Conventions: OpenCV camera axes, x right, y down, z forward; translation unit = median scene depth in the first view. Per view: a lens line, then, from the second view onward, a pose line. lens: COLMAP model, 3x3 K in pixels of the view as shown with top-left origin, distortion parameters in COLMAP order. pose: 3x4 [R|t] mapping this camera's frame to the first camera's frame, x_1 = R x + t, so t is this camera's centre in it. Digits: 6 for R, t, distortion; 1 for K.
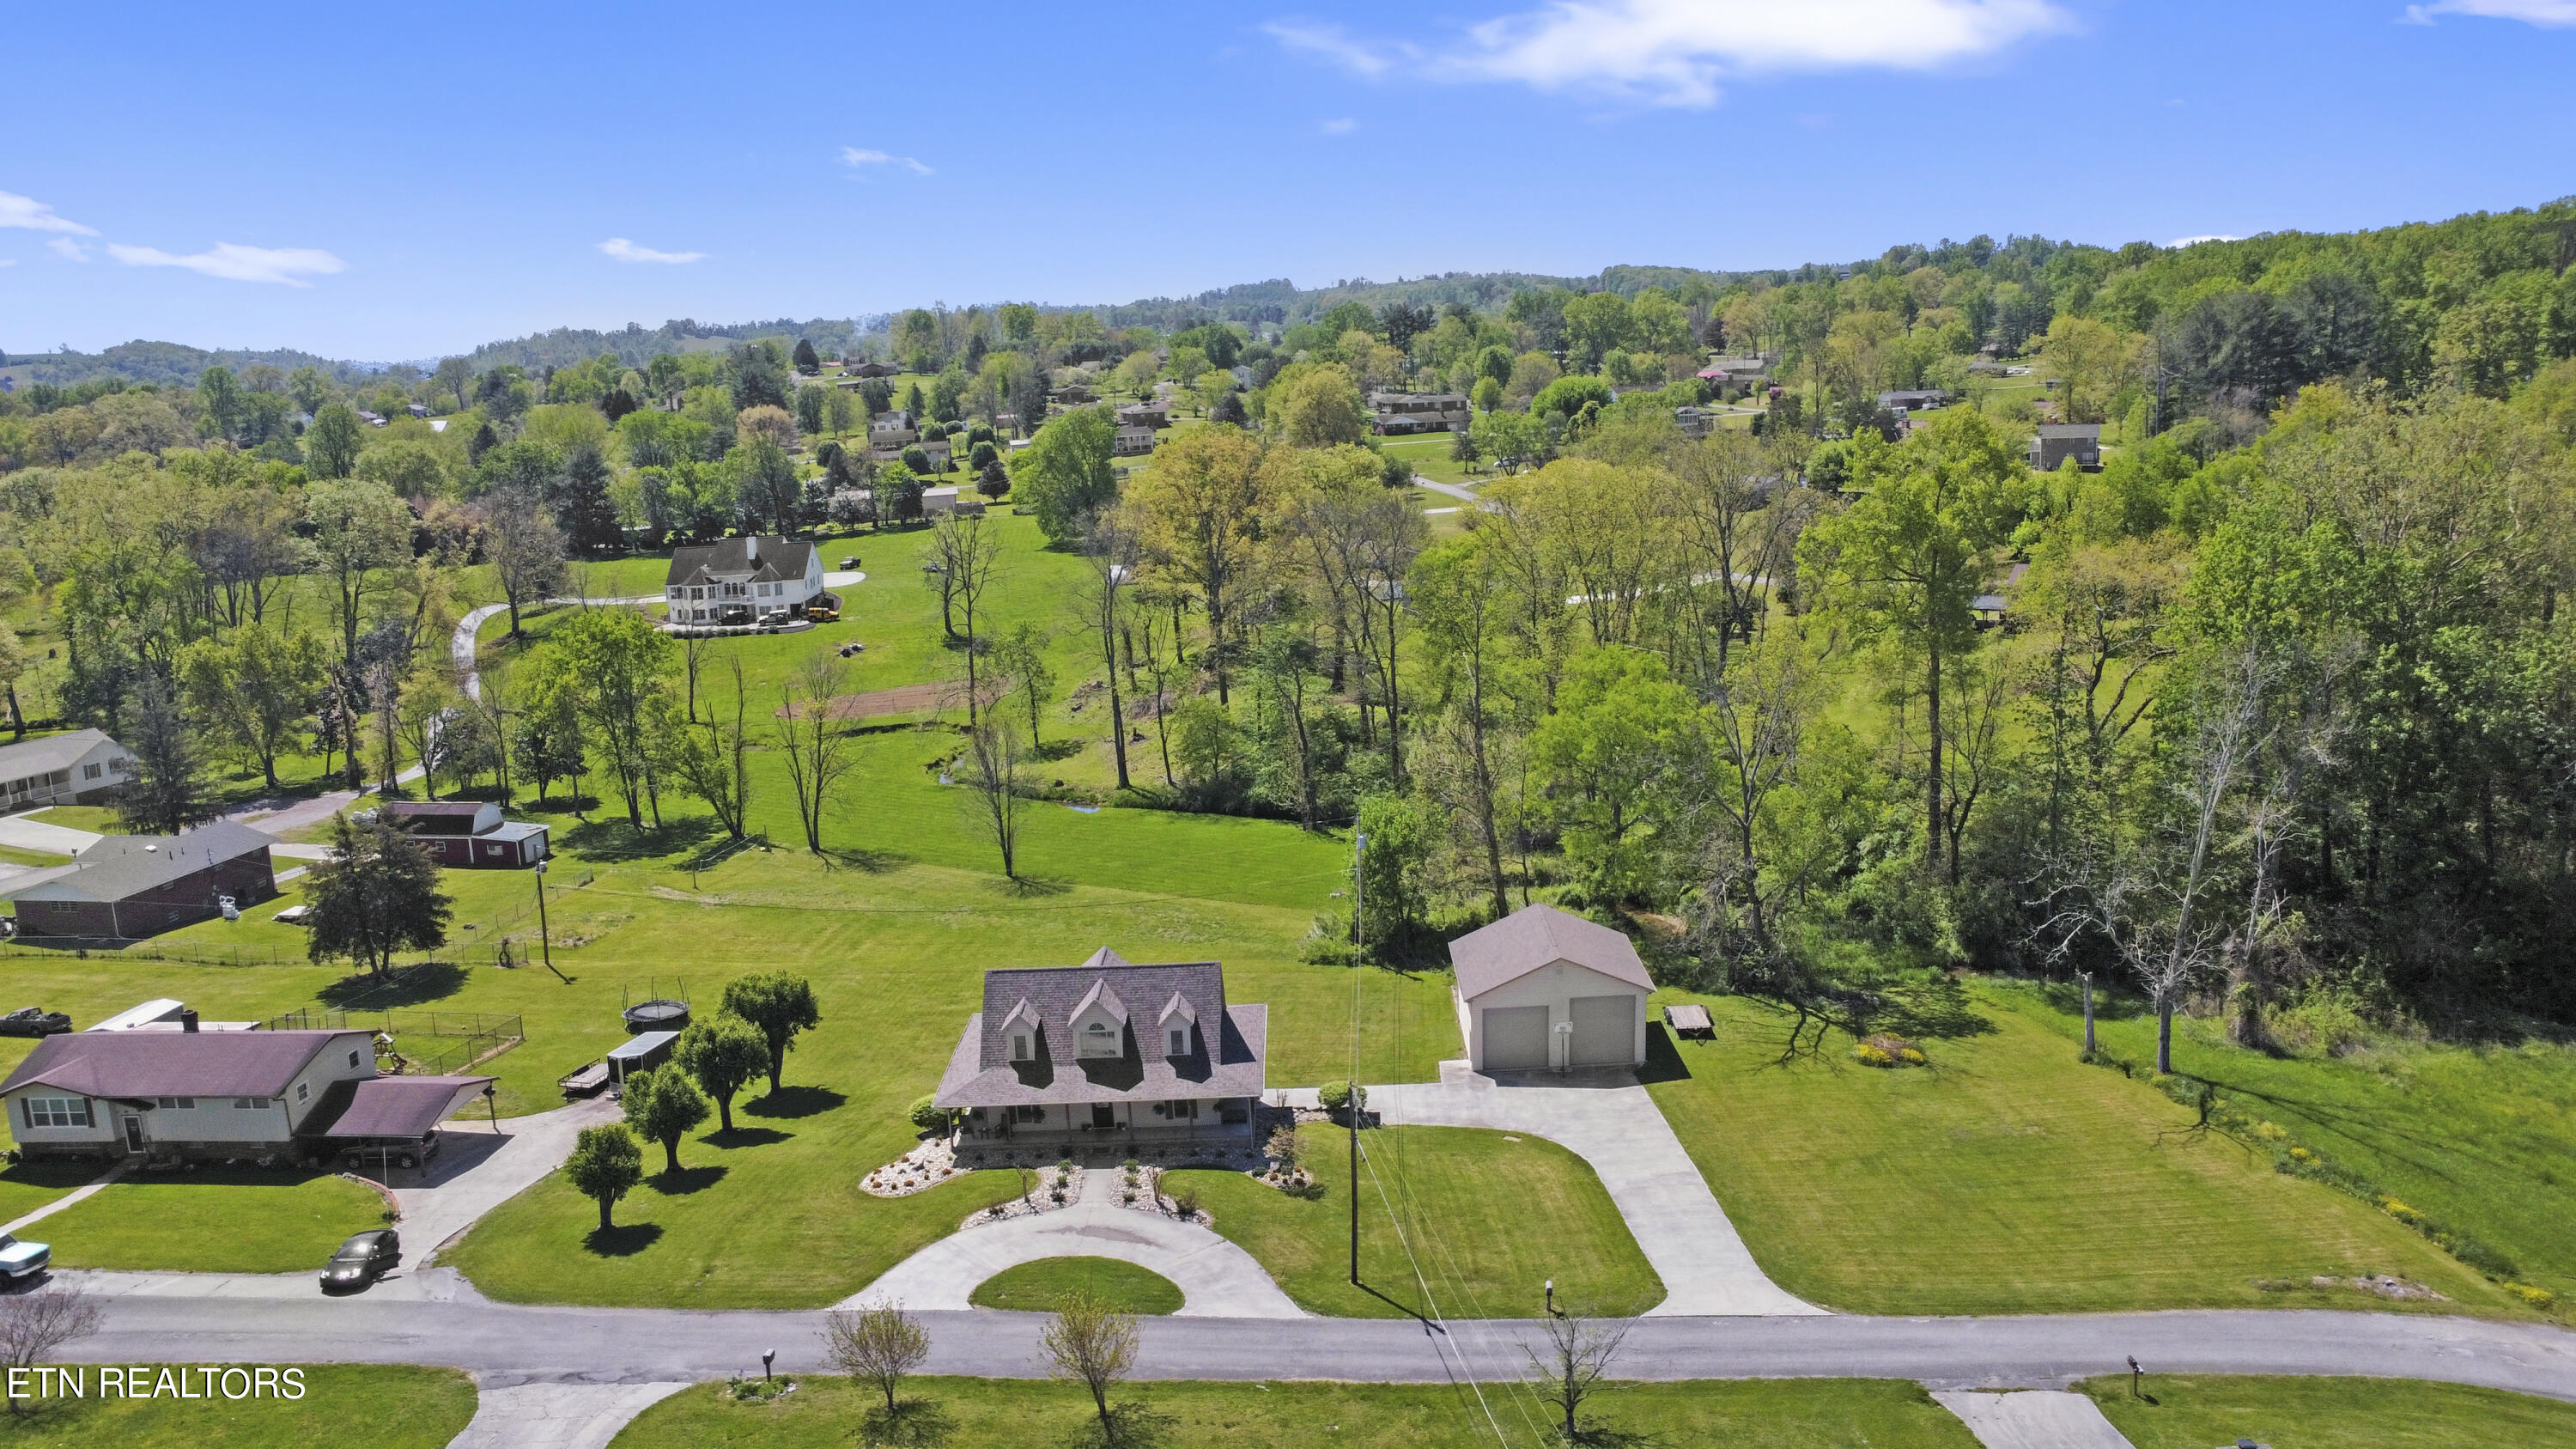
lens RADIAL K [[1893.9, 0, 1288.0], [0, 1893.9, 724.5], [0, 0, 1]] dist [-0.207656, 0.397207]
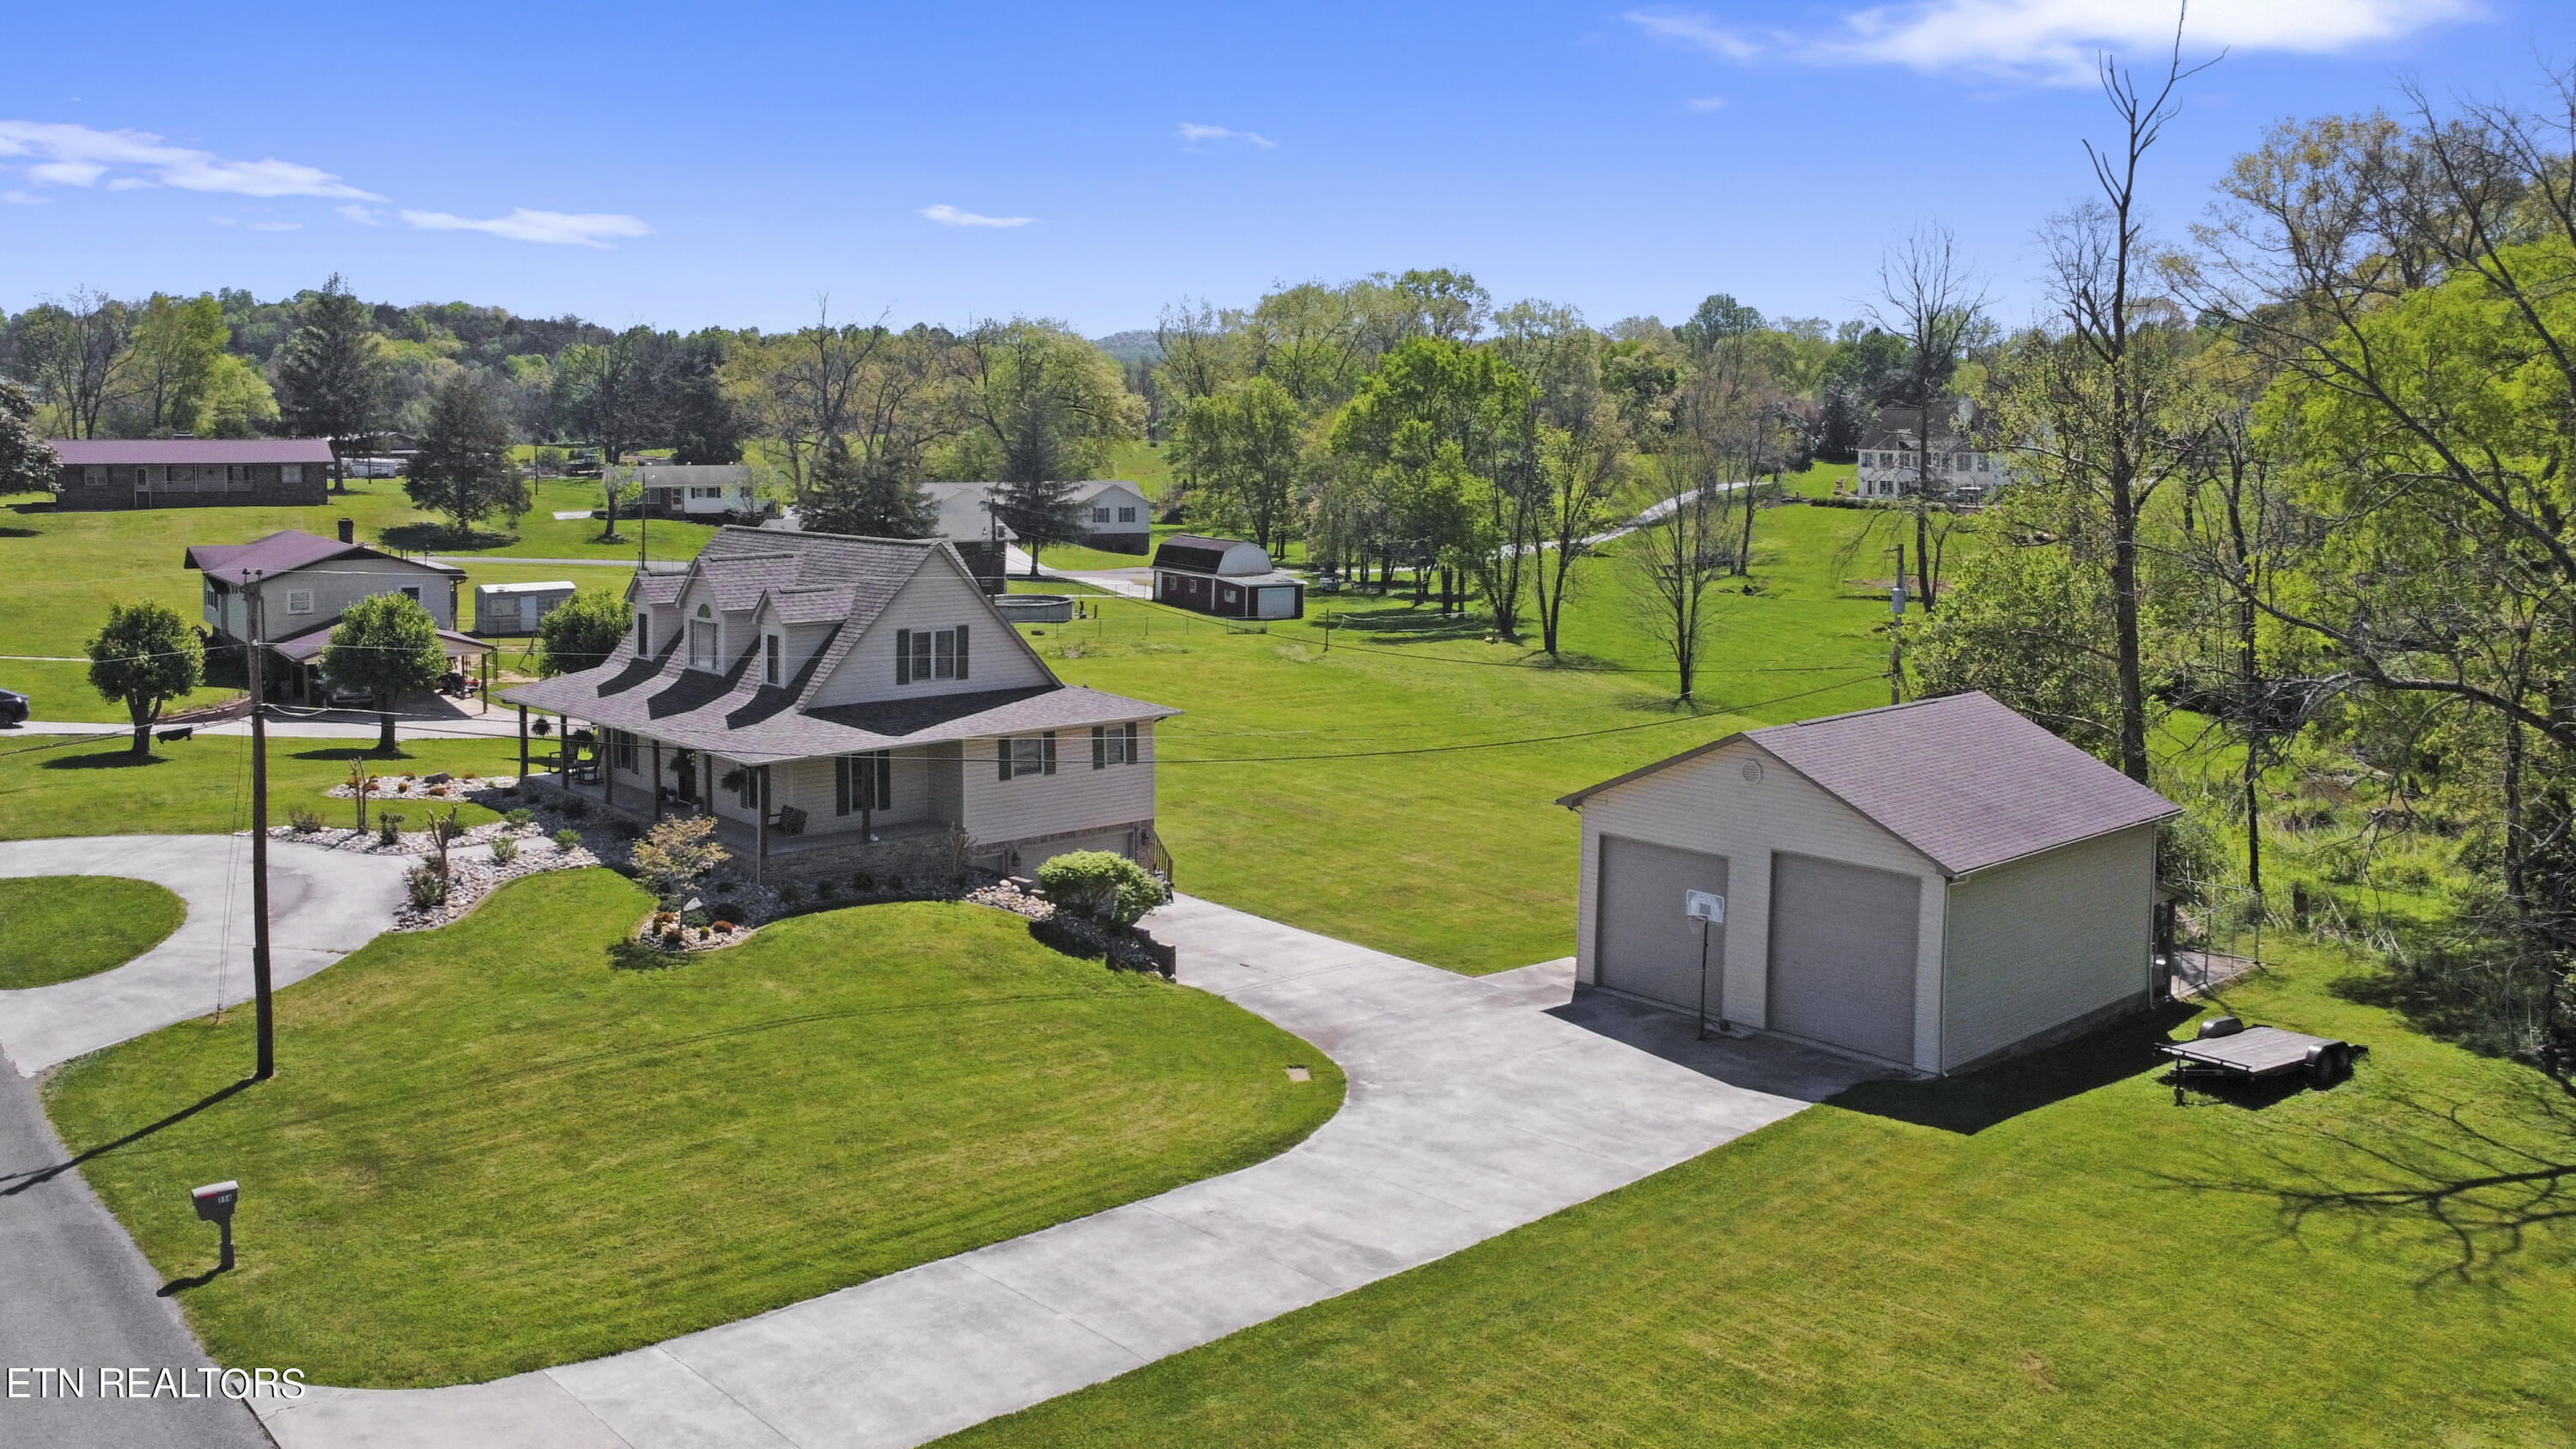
lens RADIAL K [[1961.8, 0, 1289.1], [0, 1961.8, 661.1], [0, 0, 1]] dist [-0.130708, 0.183492]
pose [[0.660905, 0.127728, -0.739520, 0.420900], [-0.170193, 0.985245, 0.018068, 0.129303], [0.730916, 0.113920, 0.672892, 0.713415]]
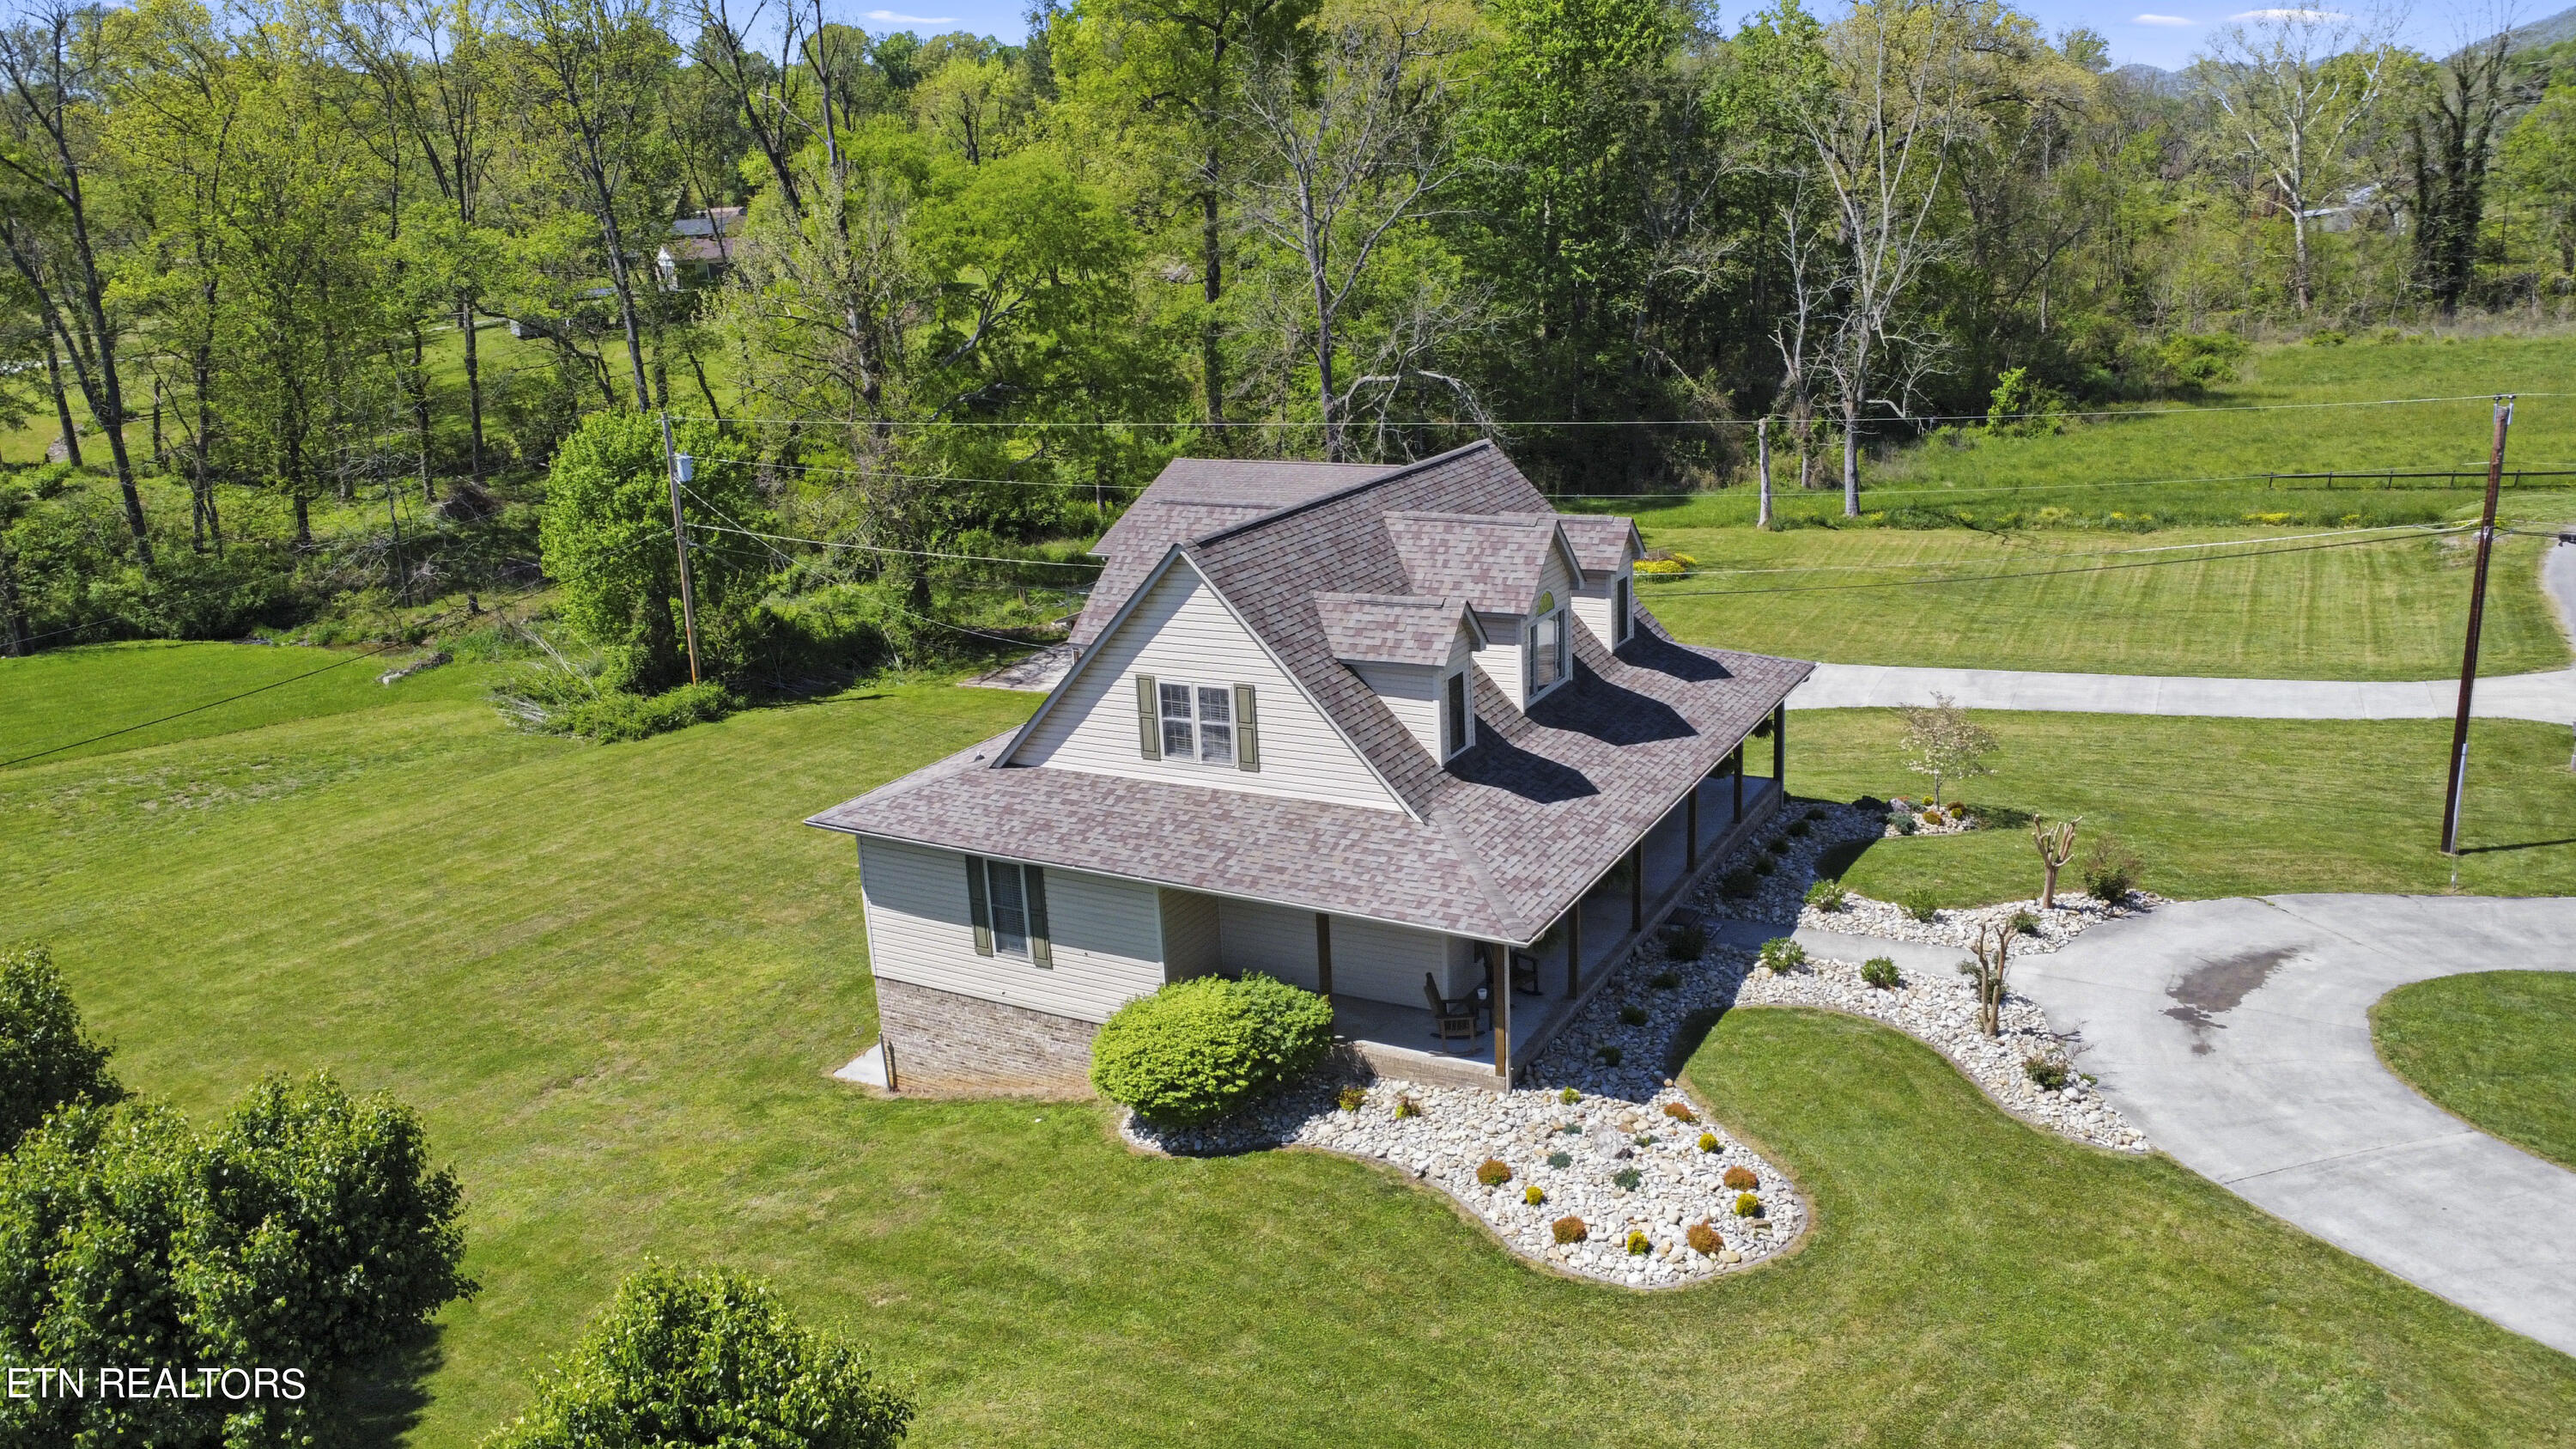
lens RADIAL K [[1807.4, 0, 1288.0], [0, 1807.4, 724.5], [0, 0, 1]] dist [-0.133452, 0.173524]
pose [[0.506348, -0.218016, 0.834314, -0.405610], [0.197807, 0.971079, 0.133704, 0.121392], [-0.839335, 0.097333, 0.534830, 0.832771]]
